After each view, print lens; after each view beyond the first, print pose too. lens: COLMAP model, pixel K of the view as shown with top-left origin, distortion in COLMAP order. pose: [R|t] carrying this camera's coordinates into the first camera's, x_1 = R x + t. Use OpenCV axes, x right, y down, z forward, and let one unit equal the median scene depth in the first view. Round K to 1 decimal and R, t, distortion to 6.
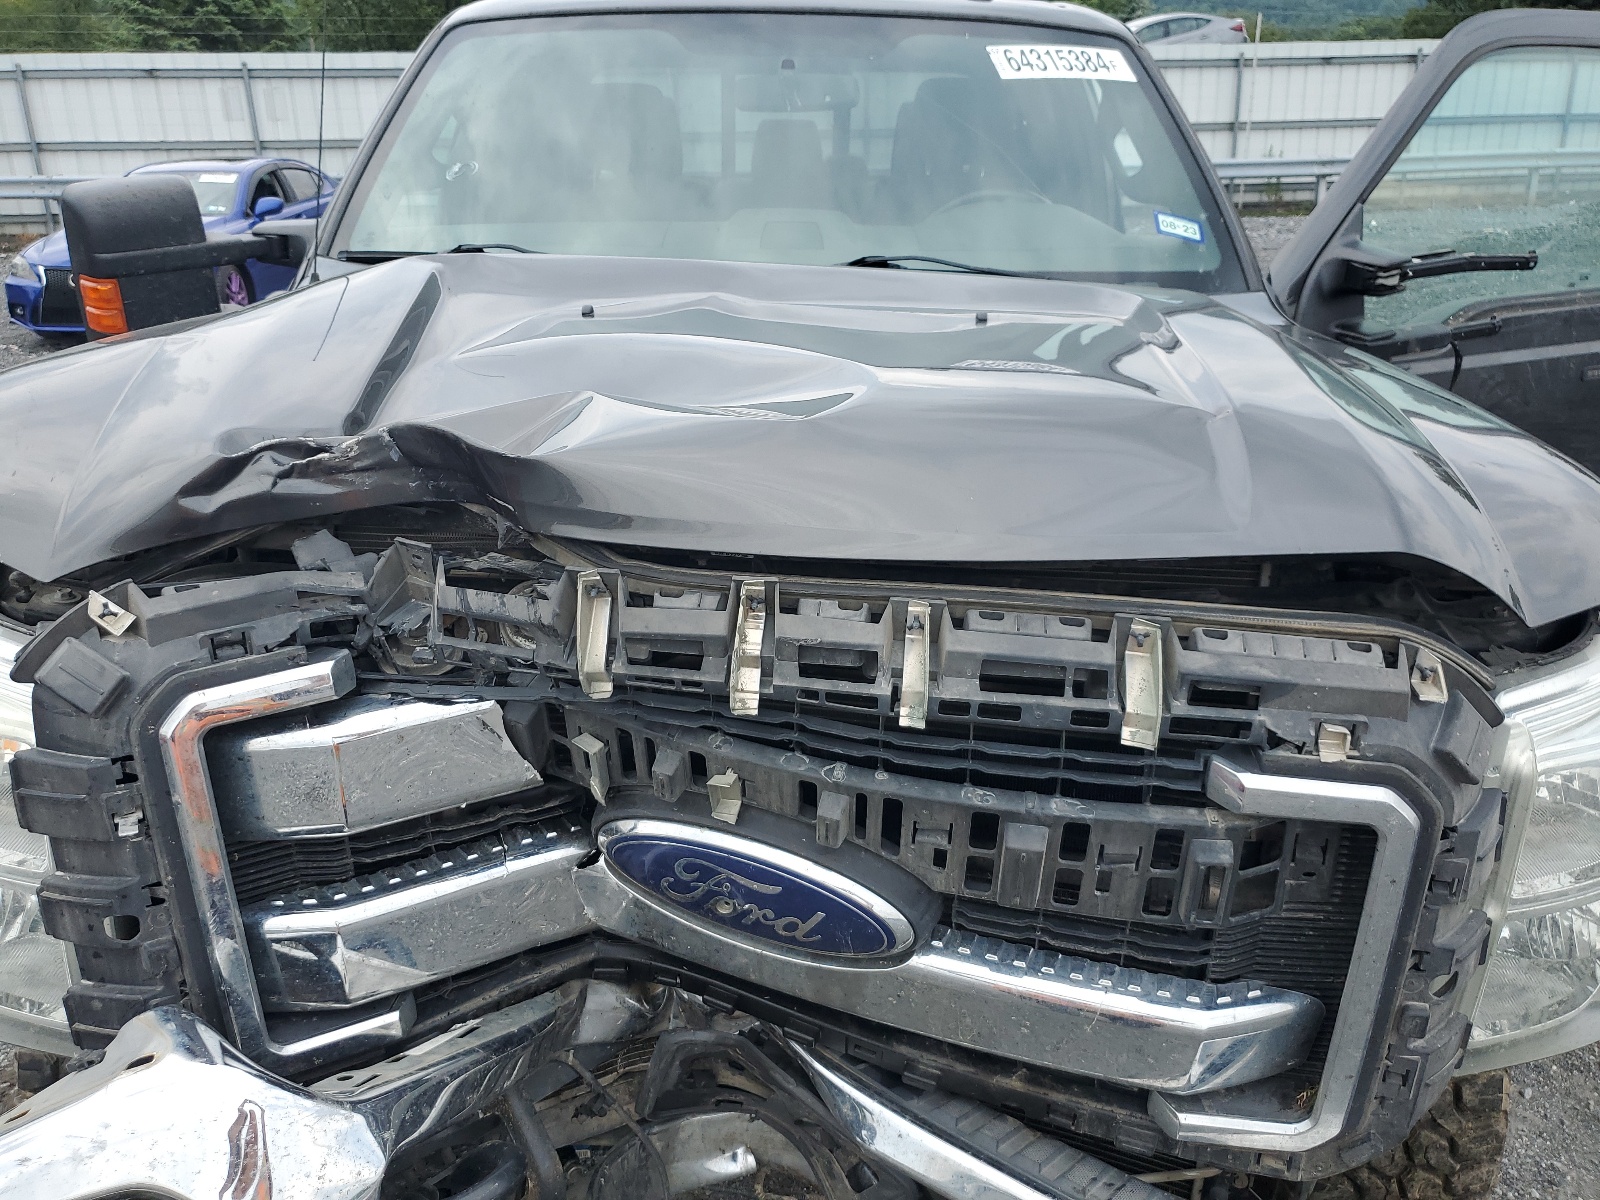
lens RADIAL K [[1194.8, 0, 800.0], [0, 1194.8, 600.0], [0, 0, 1]] dist [-0.060201, 0.070717]
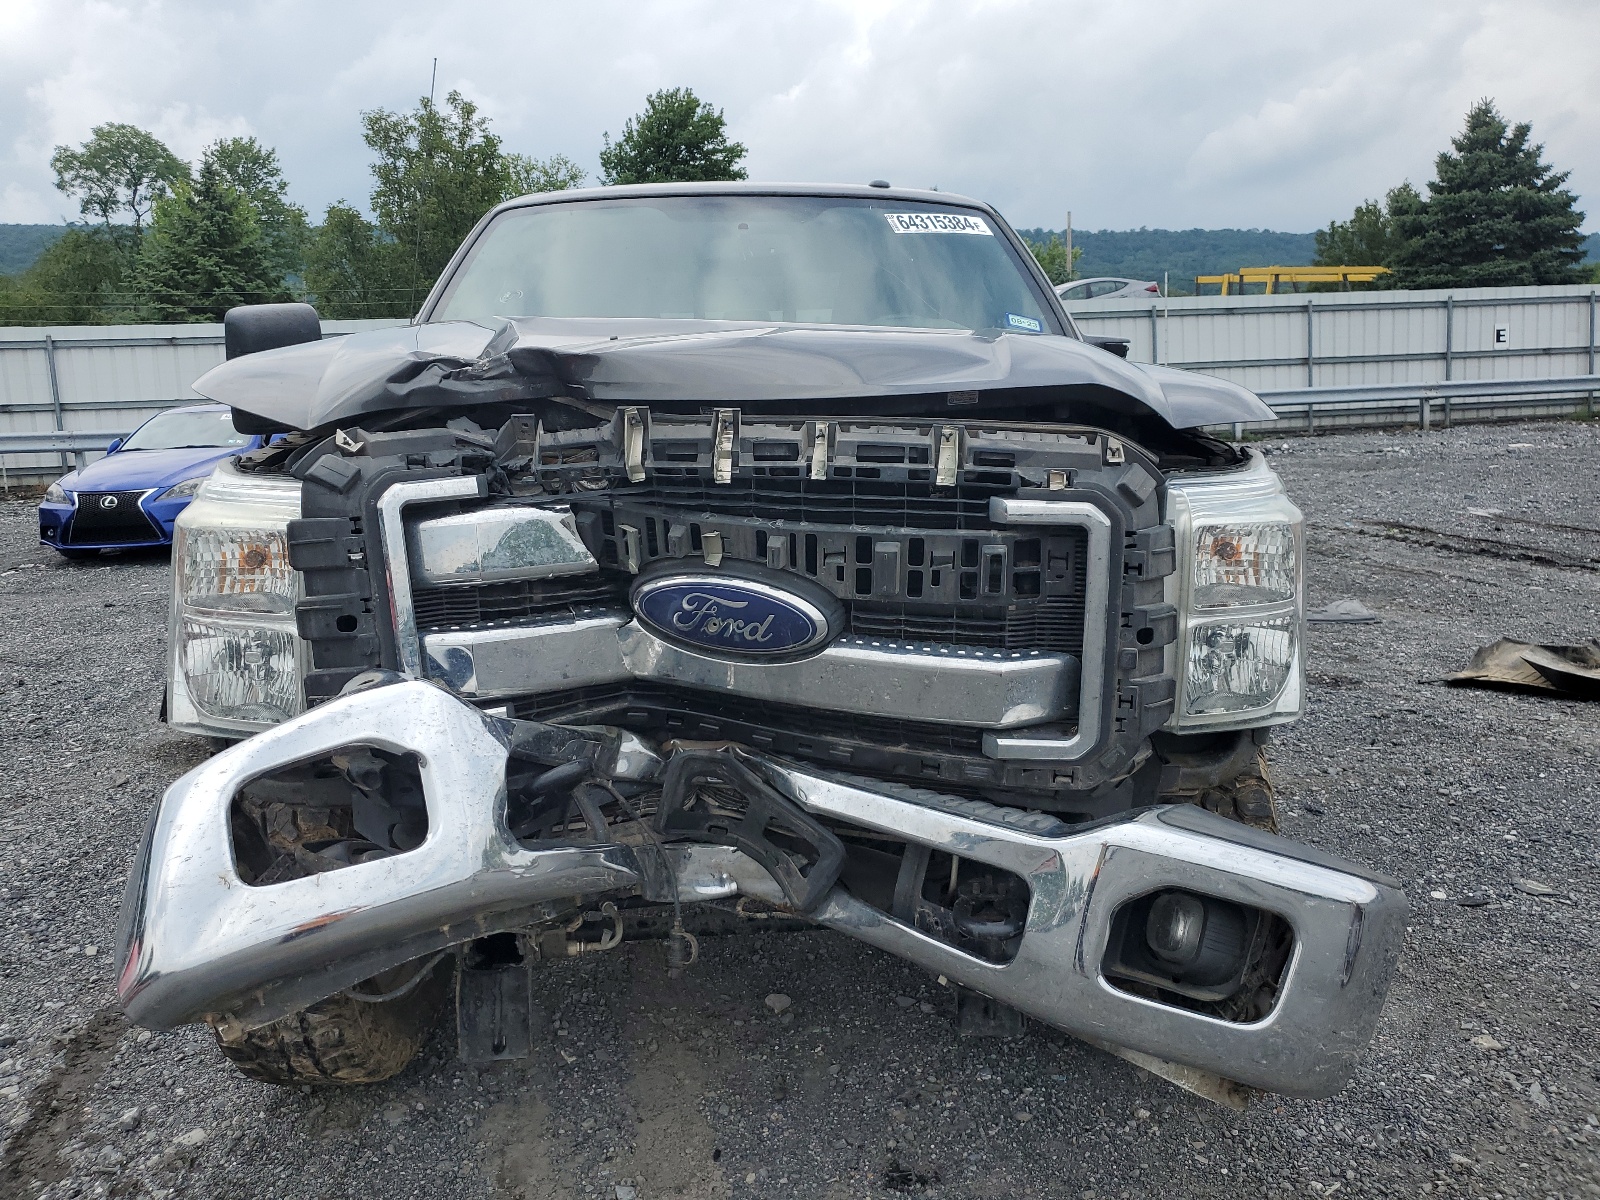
lens RADIAL K [[1112.8, 0, 800.0], [0, 1112.8, 600.0], [0, 0, 1]] dist [0.005160, -0.003467]
pose [[0.999154, -0.029388, 0.028767, 0.014179], [0.033992, 0.983895, -0.175484, 0.534920], [-0.023146, 0.176314, 0.984062, -0.550688]]
